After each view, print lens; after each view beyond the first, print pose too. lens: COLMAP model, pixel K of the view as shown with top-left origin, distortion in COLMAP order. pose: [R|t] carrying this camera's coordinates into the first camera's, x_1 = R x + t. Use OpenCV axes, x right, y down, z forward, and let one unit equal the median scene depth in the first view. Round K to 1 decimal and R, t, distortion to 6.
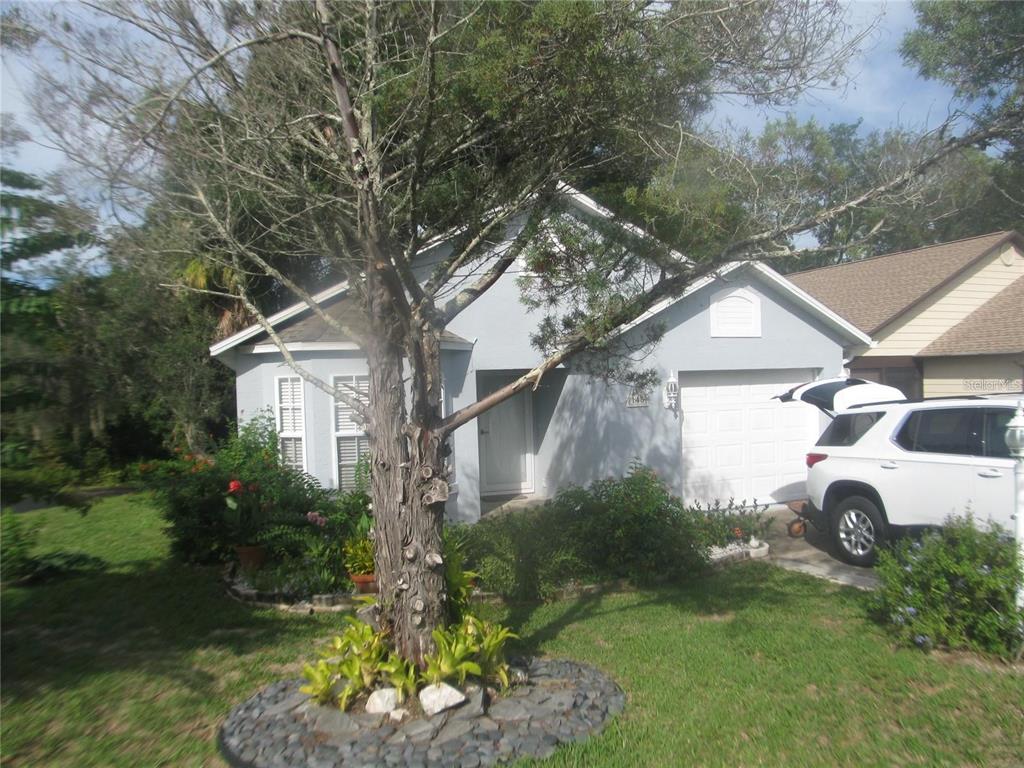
lens RADIAL K [[733.5, 0, 522.9], [0, 733.5, 397.3], [0, 0, 1]] dist [-0.153360, 0.071304]
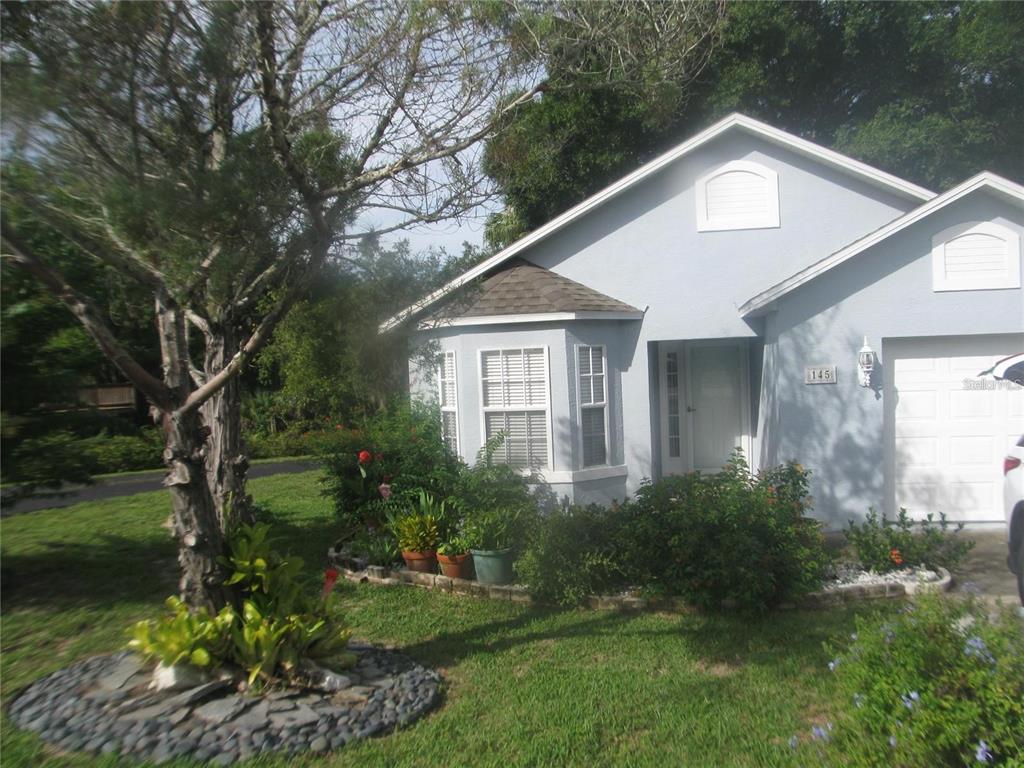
lens RADIAL K [[733.5, 0, 522.9], [0, 733.5, 397.3], [0, 0, 1]] dist [-0.153360, 0.071304]
pose [[0.841937, 0.017267, -0.539299, 0.300881], [0.004699, 0.999215, 0.039329, -0.004386], [0.539555, -0.035646, 0.841195, 0.165062]]
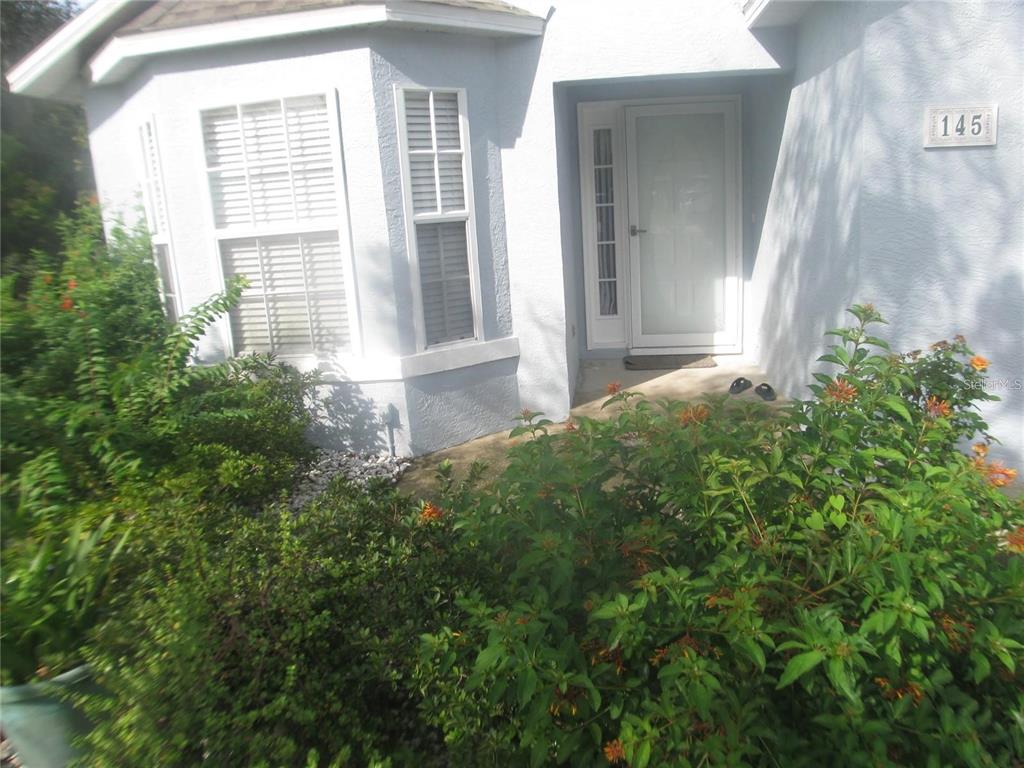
lens RADIAL K [[733.5, 0, 522.9], [0, 733.5, 397.3], [0, 0, 1]] dist [-0.153360, 0.071304]
pose [[0.891630, 0.096221, -0.442422, 0.127789], [0.019291, 0.968196, 0.249449, 0.038644], [0.452353, -0.230952, 0.861416, 0.604244]]
